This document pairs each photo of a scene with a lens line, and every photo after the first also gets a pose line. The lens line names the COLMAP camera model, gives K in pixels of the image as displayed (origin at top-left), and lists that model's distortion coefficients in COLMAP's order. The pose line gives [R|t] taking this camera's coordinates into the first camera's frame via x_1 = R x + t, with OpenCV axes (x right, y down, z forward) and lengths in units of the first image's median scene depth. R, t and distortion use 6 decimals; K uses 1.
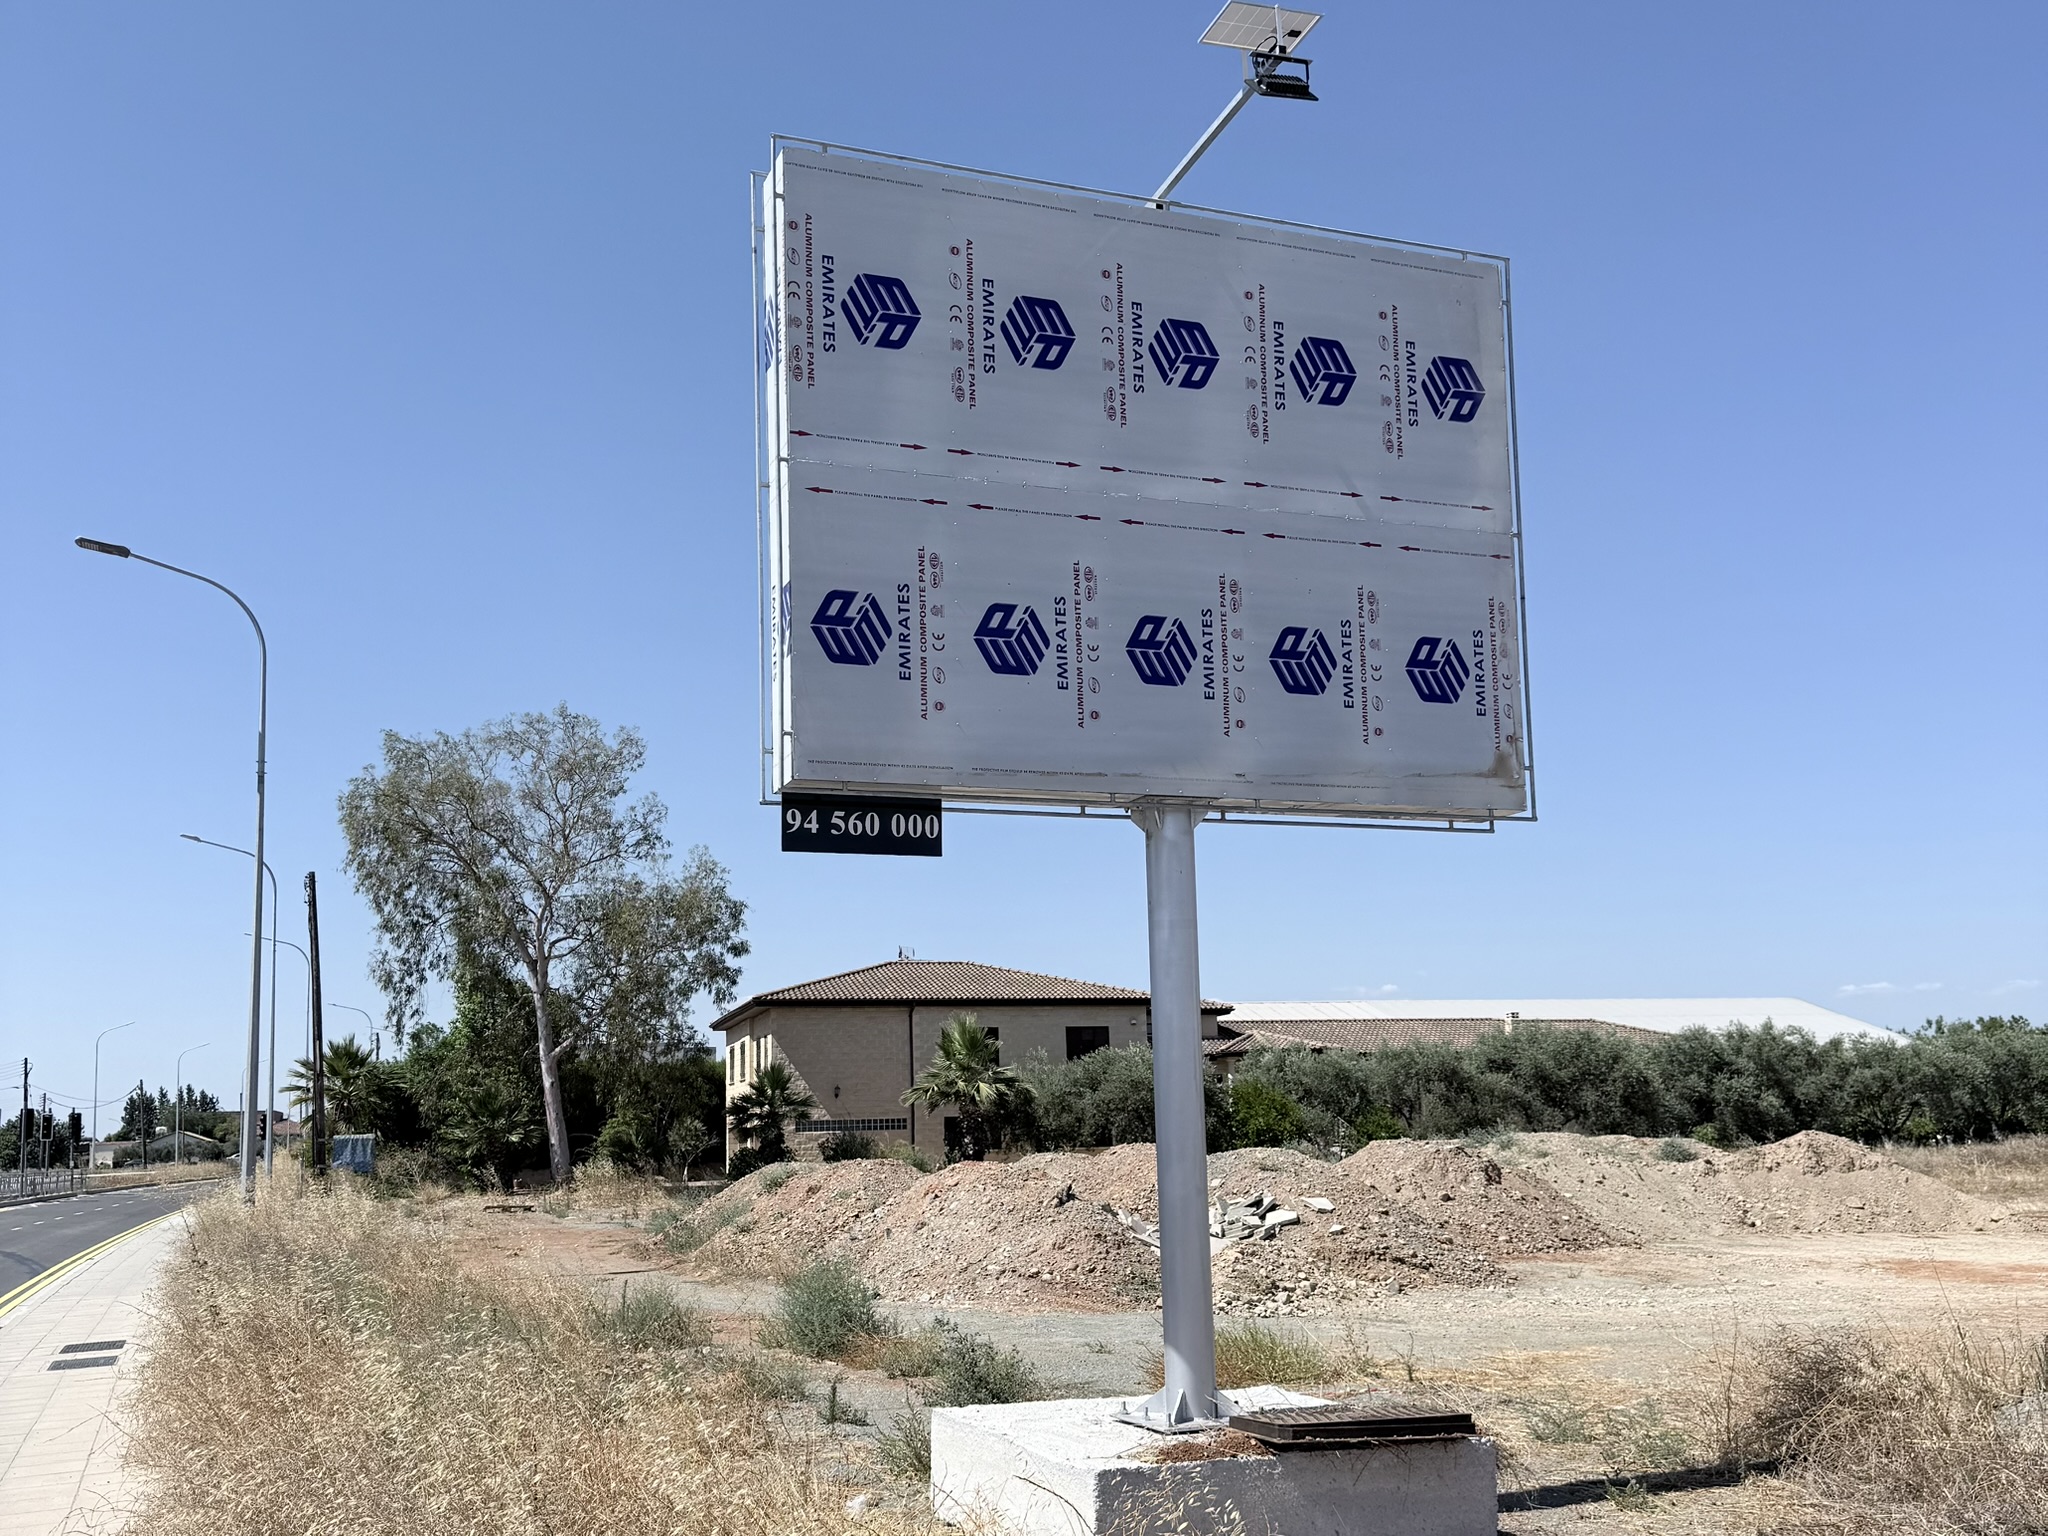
lens RADIAL K [[2074.3, 0, 1066.0], [0, 2074.3, 875.3], [0, 0, 1]] dist [0.187214, -0.388639]
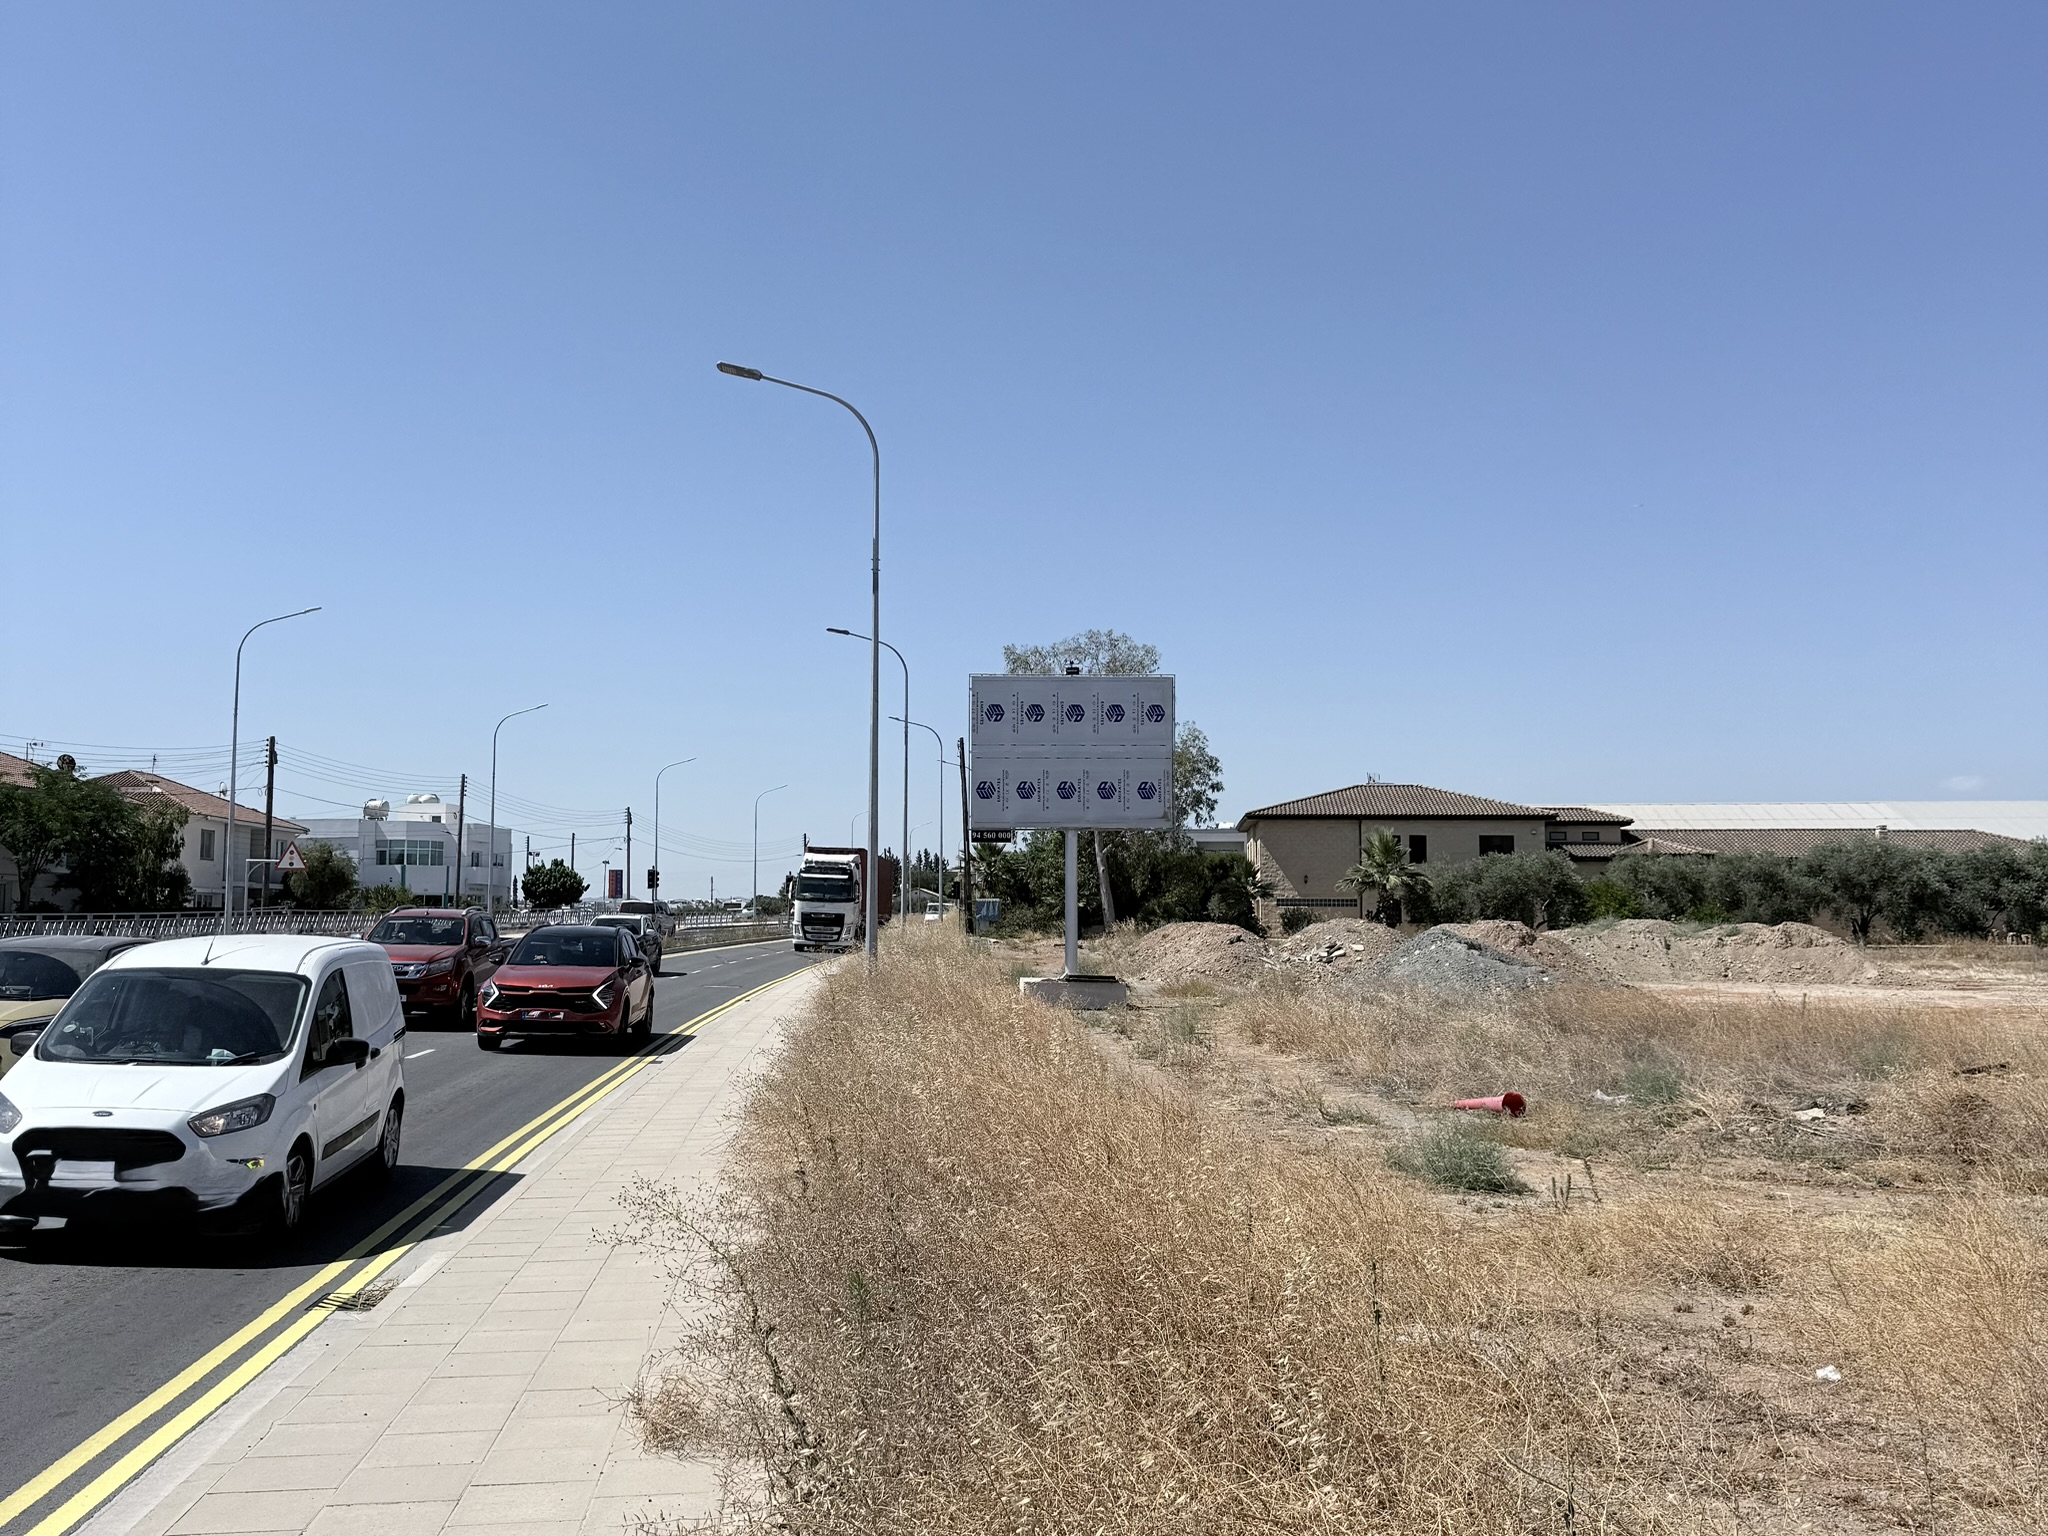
lens RADIAL K [[1939.7, 0, 1024.6], [0, 1939.7, 699.7], [0, 0, 1]] dist [0.141887, -0.291830]
pose [[0.942214, -0.010310, -0.334852, 0.193349], [0.016619, 0.999734, 0.015984, -0.054320], [0.334598, -0.020625, 0.942135, -0.402085]]
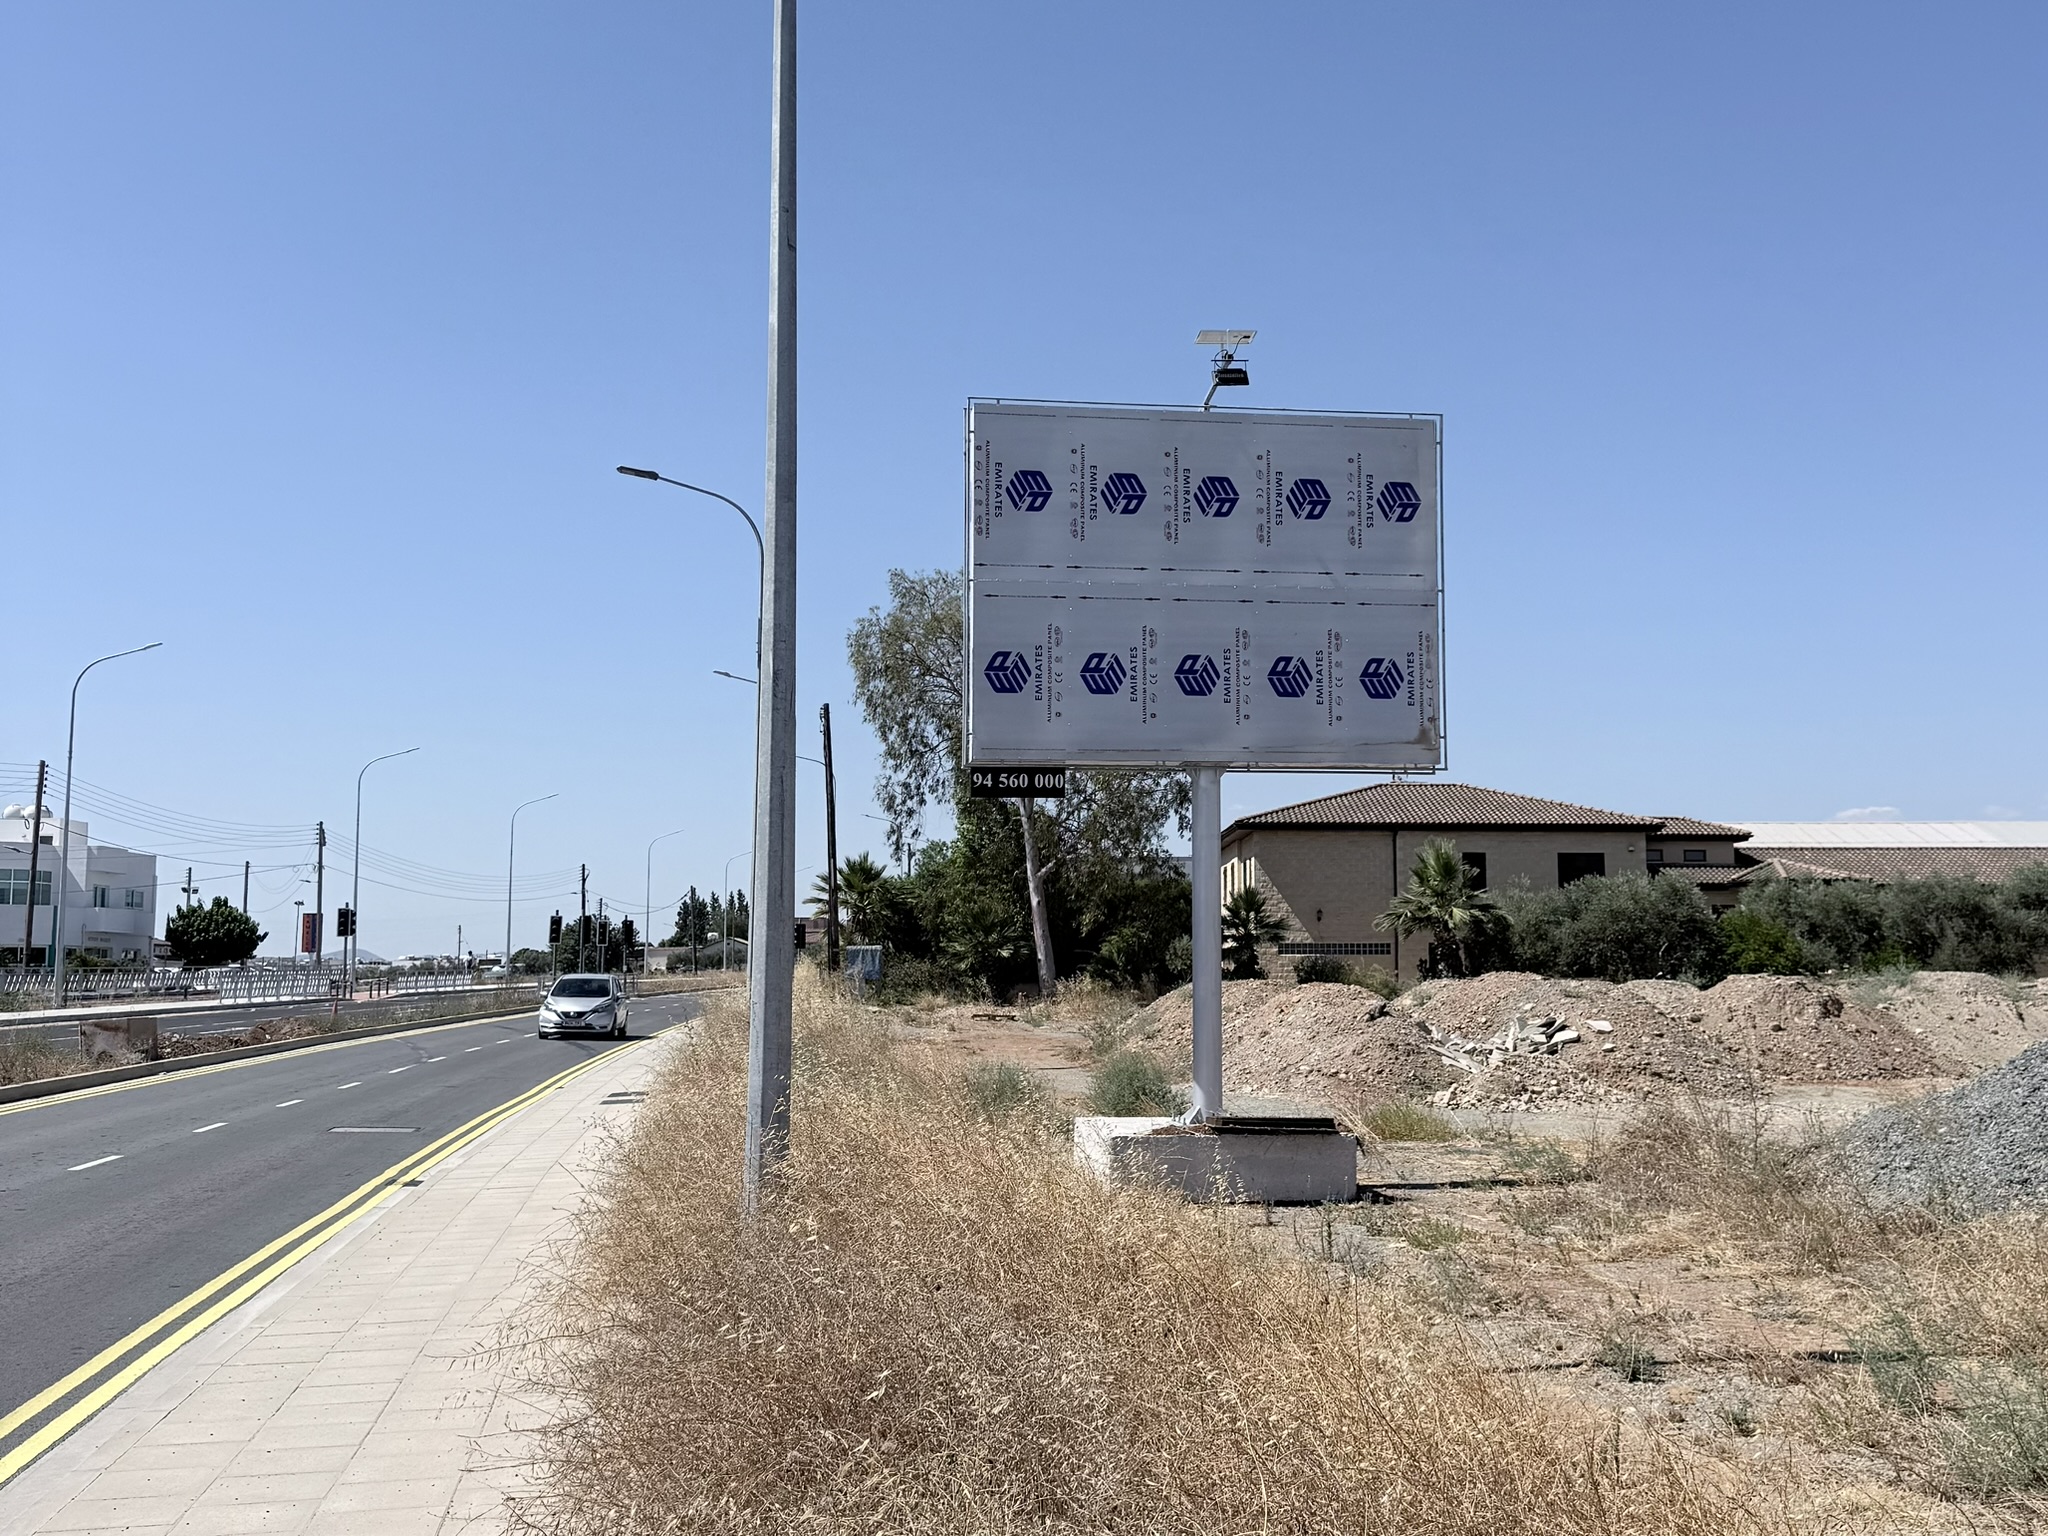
lens RADIAL K [[2322.6, 0, 1164.3], [0, 2322.6, 699.5], [0, 0, 1]] dist [0.222365, -0.566921]
pose [[0.977388, -0.002801, -0.211436, 0.066440], [0.005630, 0.999903, 0.012778, -0.017761], [0.211380, -0.013679, 0.977308, -0.136055]]
